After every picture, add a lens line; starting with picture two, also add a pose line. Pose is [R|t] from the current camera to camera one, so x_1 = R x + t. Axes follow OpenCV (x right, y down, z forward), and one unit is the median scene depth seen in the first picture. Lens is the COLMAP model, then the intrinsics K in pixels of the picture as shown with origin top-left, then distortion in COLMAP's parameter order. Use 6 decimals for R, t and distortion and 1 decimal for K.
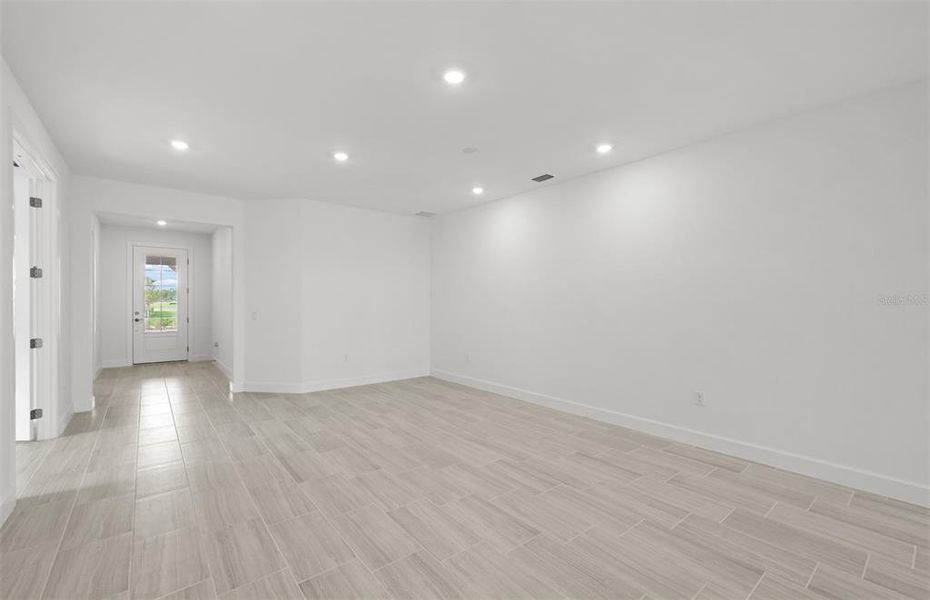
lens RADIAL K [[398.4, 0, 465.0], [0, 398.4, 300.0], [0, 0, 1]] dist [0.009634, 0.000099]
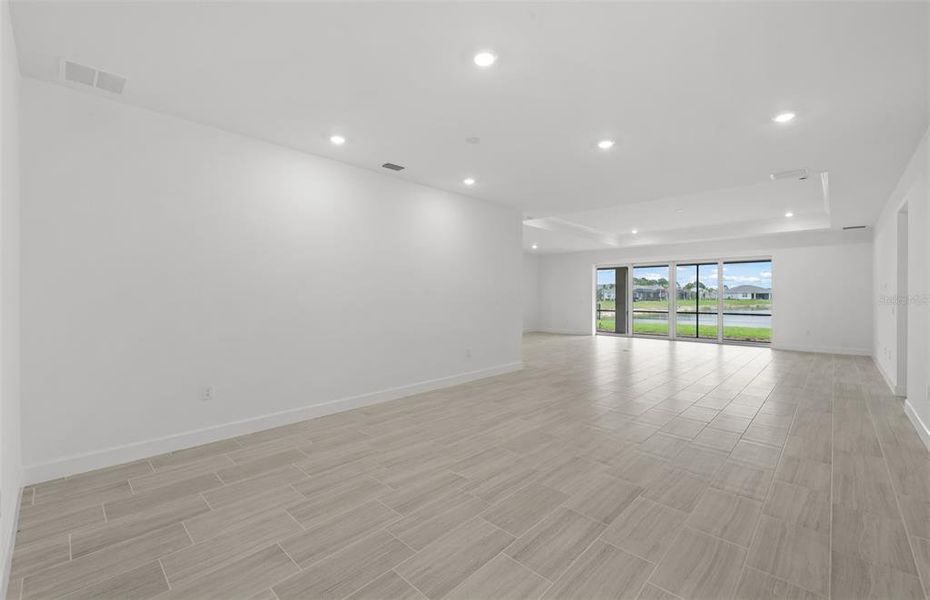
lens RADIAL K [[389.4, 0, 468.9], [0, 389.4, 294.3], [0, 0, 1]] dist [0.006262, 0.000020]
pose [[-0.144289, -0.000866, 0.989535, -1.004631], [-0.007839, 0.999969, -0.000267, 0.006356], [-0.989504, -0.007795, -0.144292, 1.228882]]
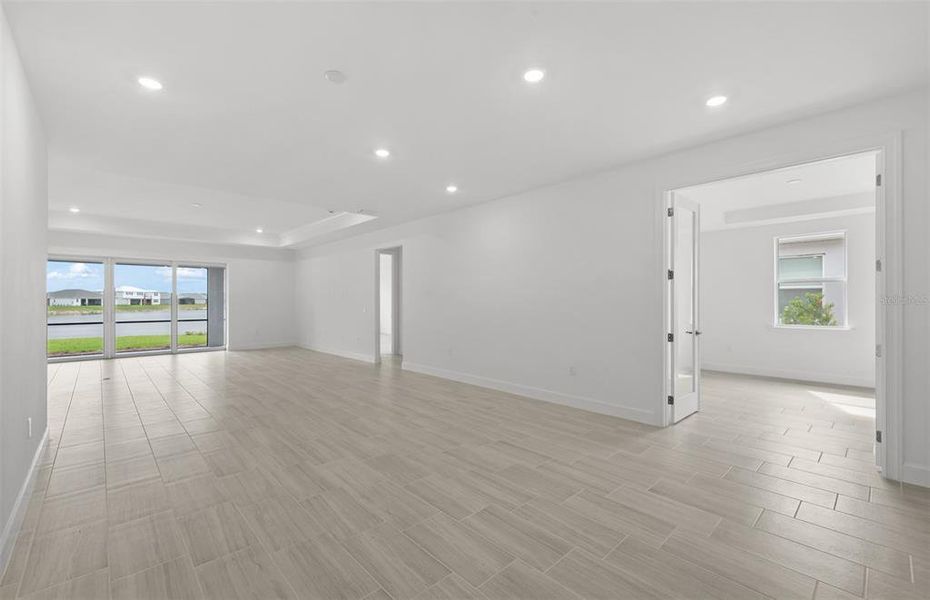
lens RADIAL K [[389.4, 0, 468.9], [0, 389.4, 294.3], [0, 0, 1]] dist [0.006262, 0.000020]
pose [[-0.996593, -0.001895, -0.082460, -0.168100], [-0.000088, 0.999760, -0.021914, 0.011666], [0.082482, -0.021832, -0.996353, 1.797512]]
